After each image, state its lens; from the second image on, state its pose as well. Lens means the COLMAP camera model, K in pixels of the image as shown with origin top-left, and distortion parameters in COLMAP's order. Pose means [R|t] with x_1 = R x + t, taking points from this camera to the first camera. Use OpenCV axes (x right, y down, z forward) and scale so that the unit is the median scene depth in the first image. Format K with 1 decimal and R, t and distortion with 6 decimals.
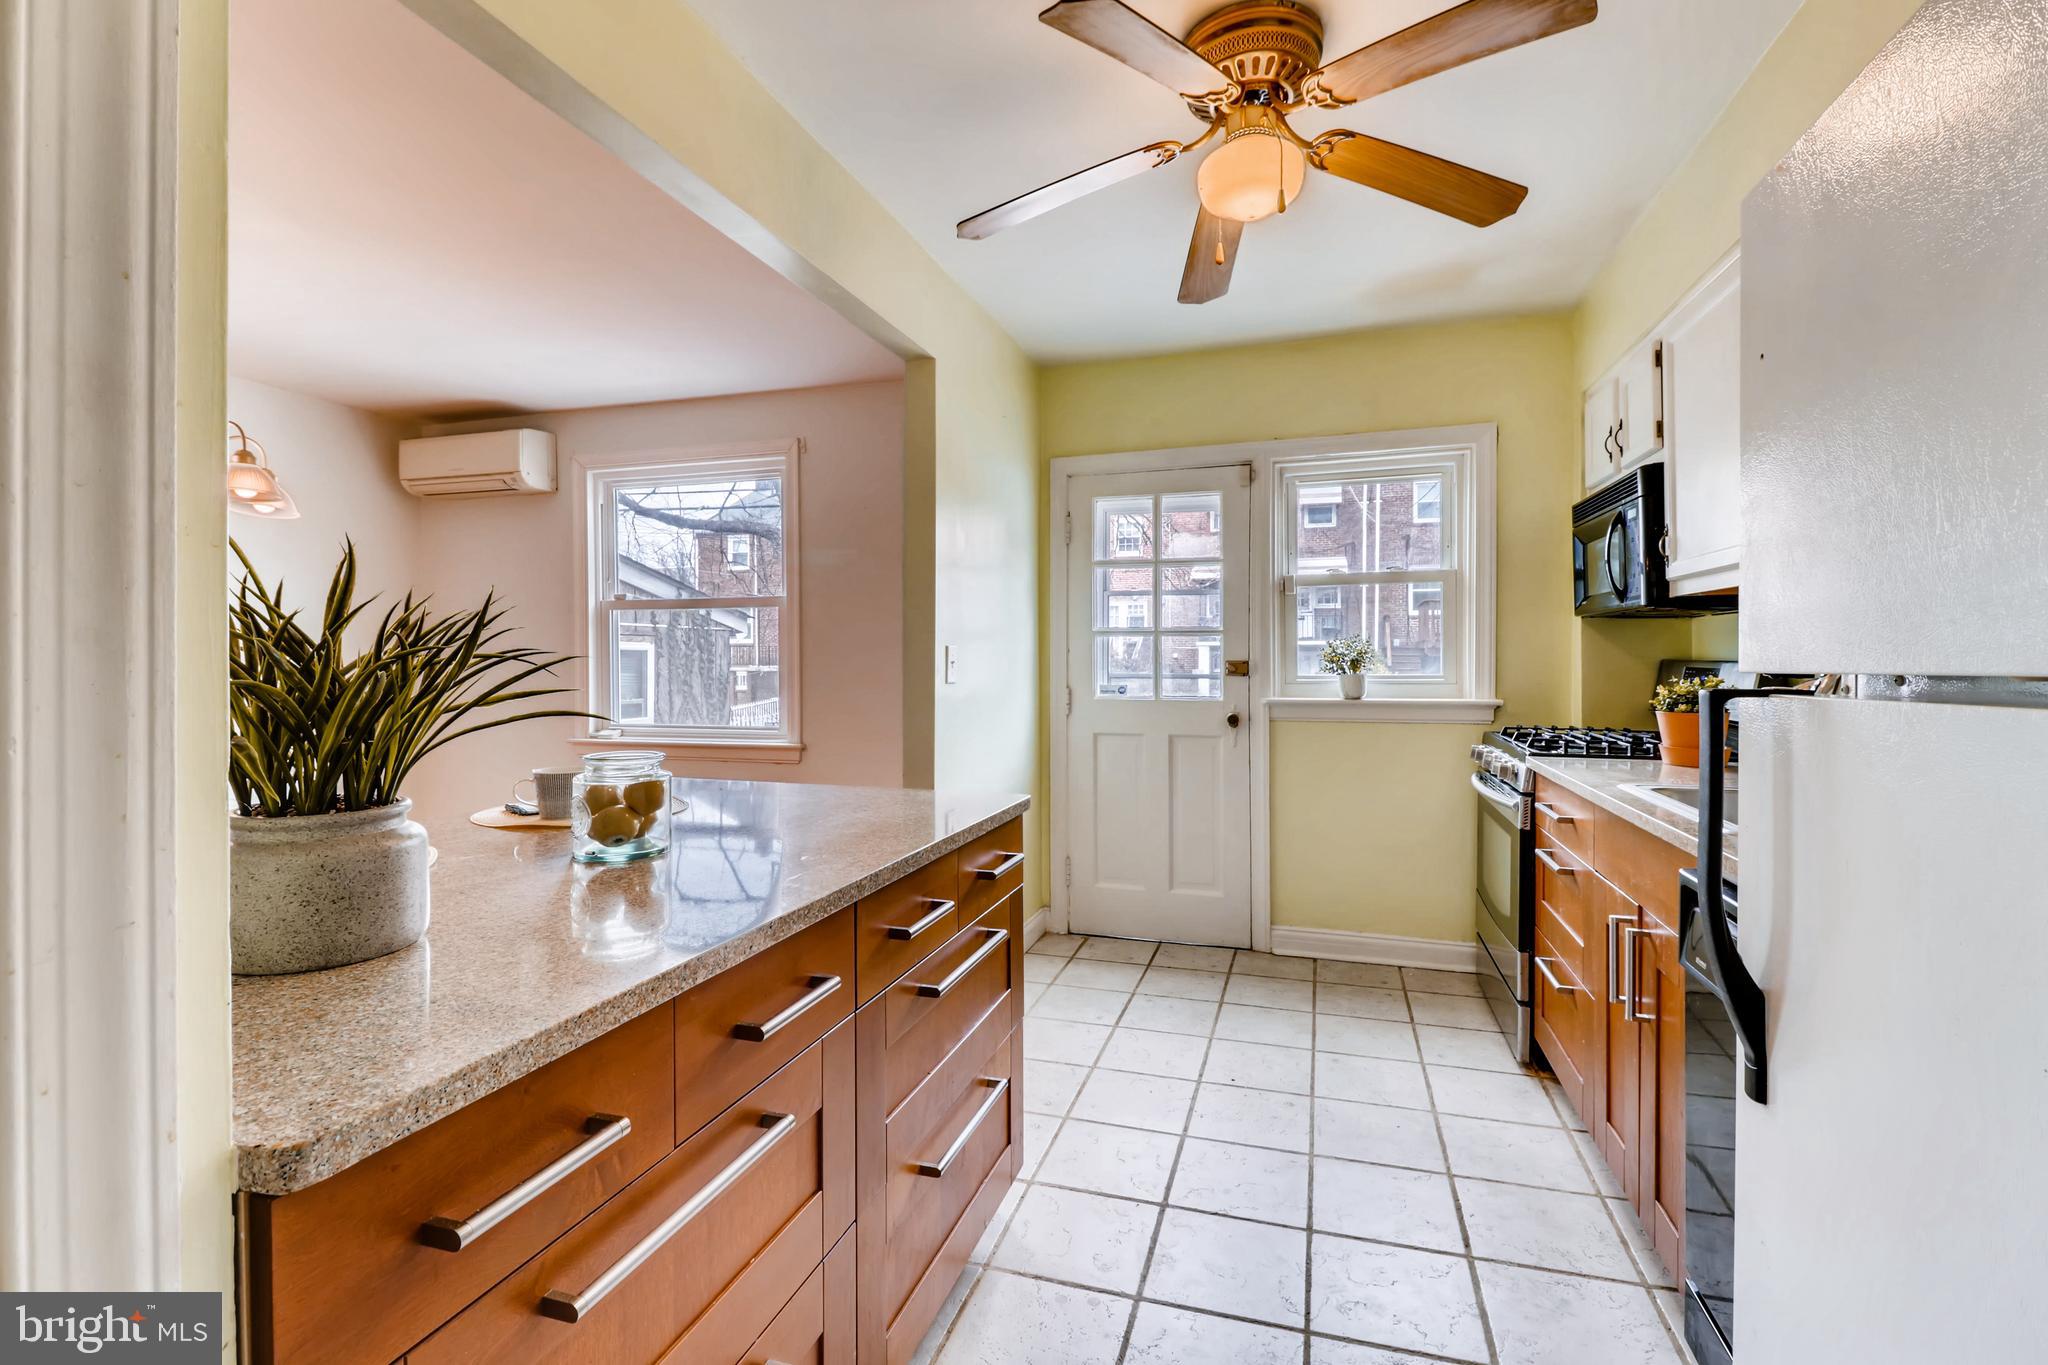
lens RADIAL K [[932.1, 0, 1030.3], [0, 932.1, 661.0], [0, 0, 1]] dist [0.015724, -0.012394]
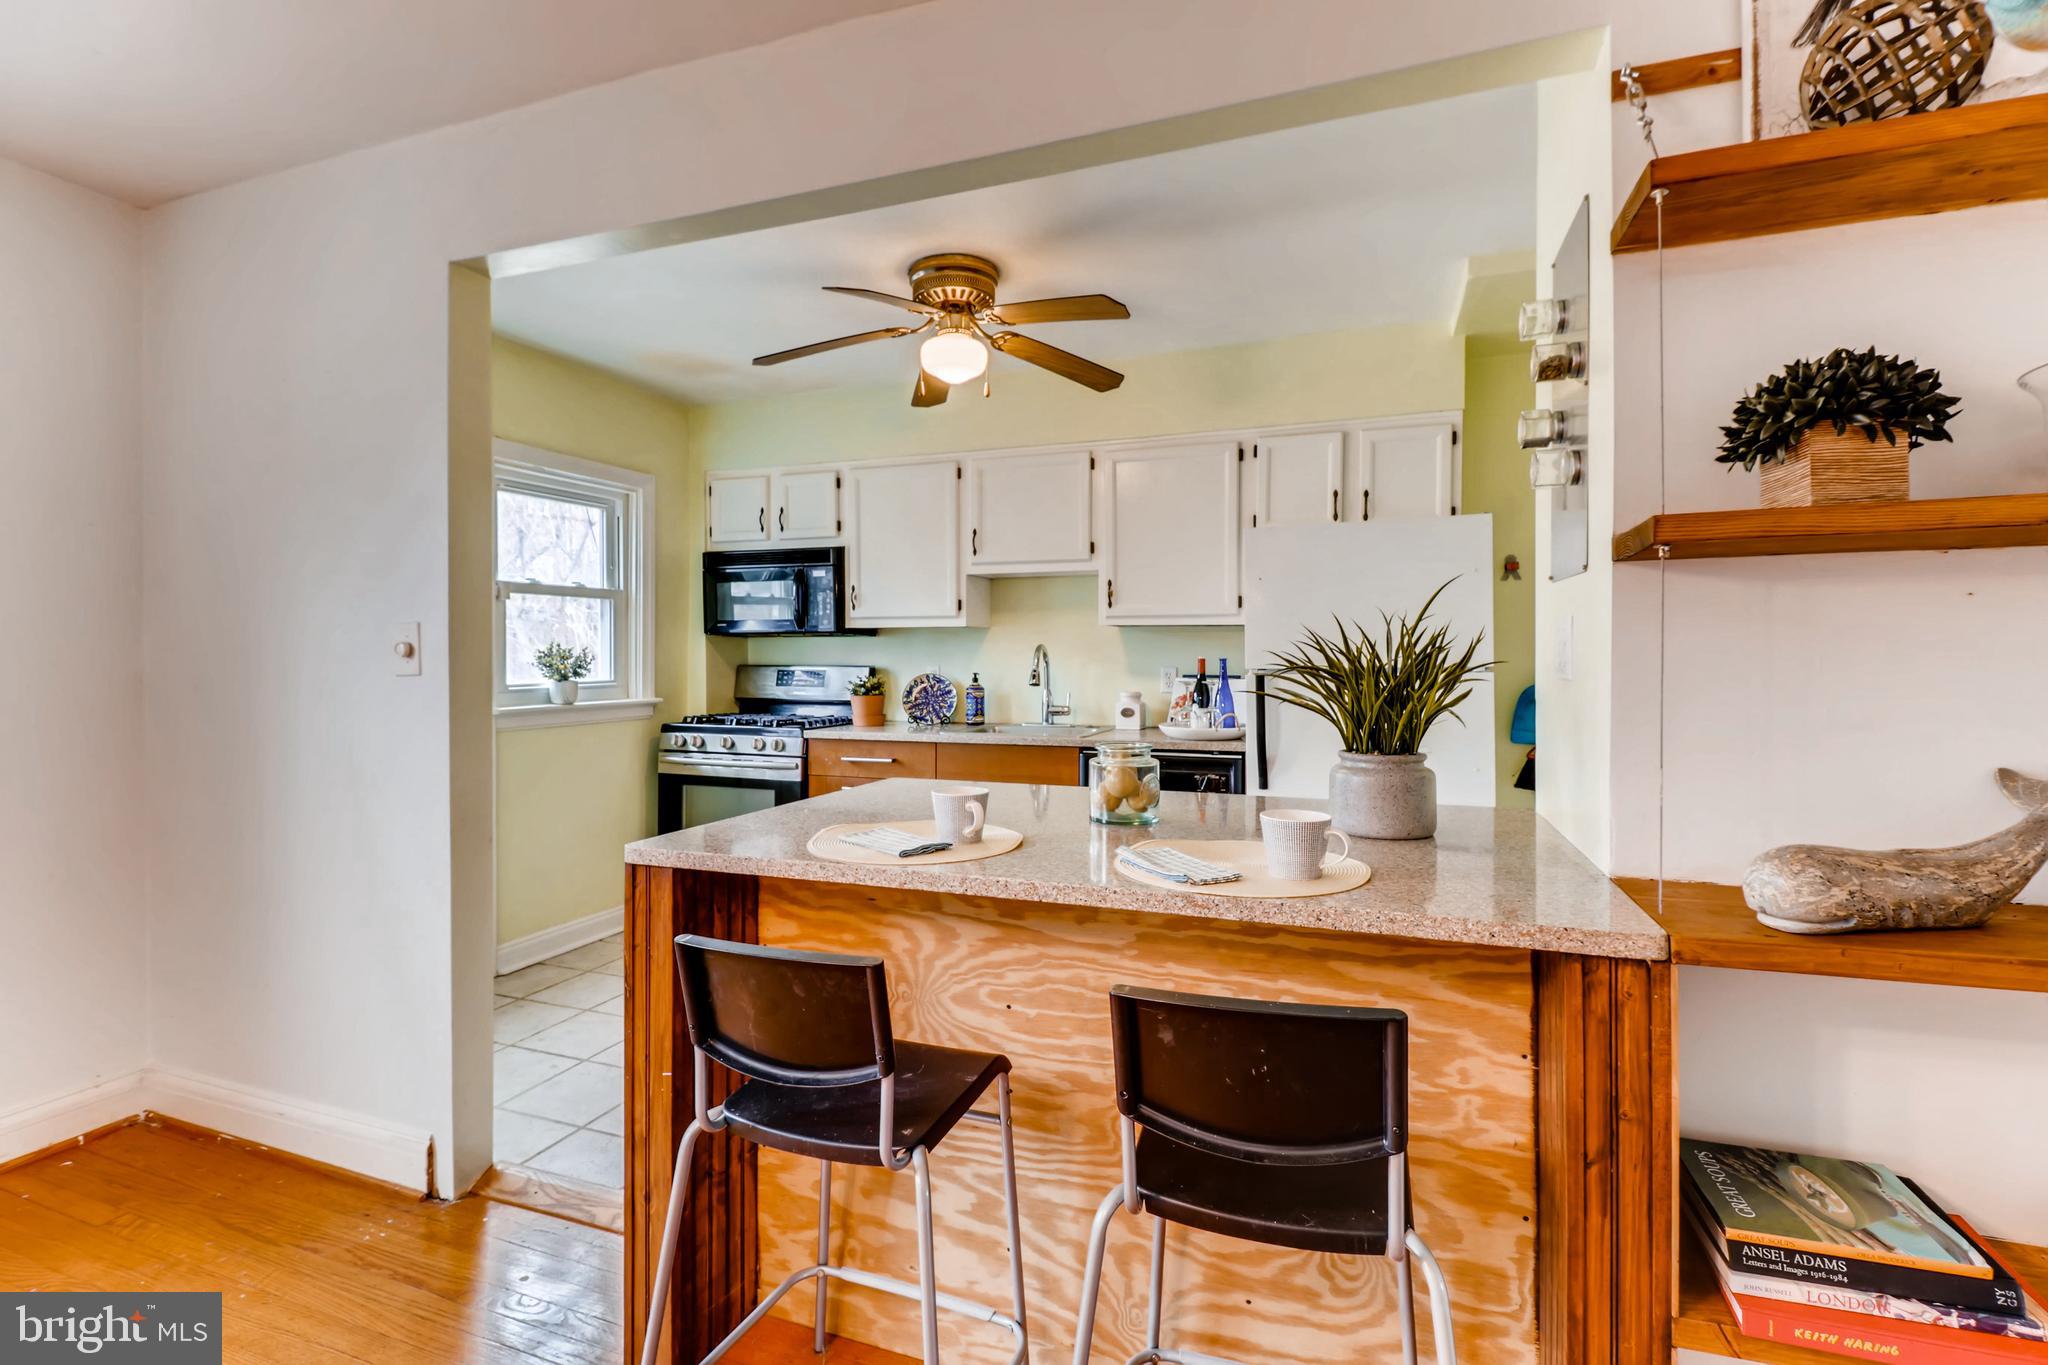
lens RADIAL K [[932.1, 0, 1030.9], [0, 932.1, 664.4], [0, 0, 1]] dist [0.015724, -0.012394]
pose [[0.050136, -0.007041, 0.998718, -0.701883], [0.005845, 0.999960, 0.006756, -0.009118], [-0.998725, 0.005499, 0.050175, 0.427125]]
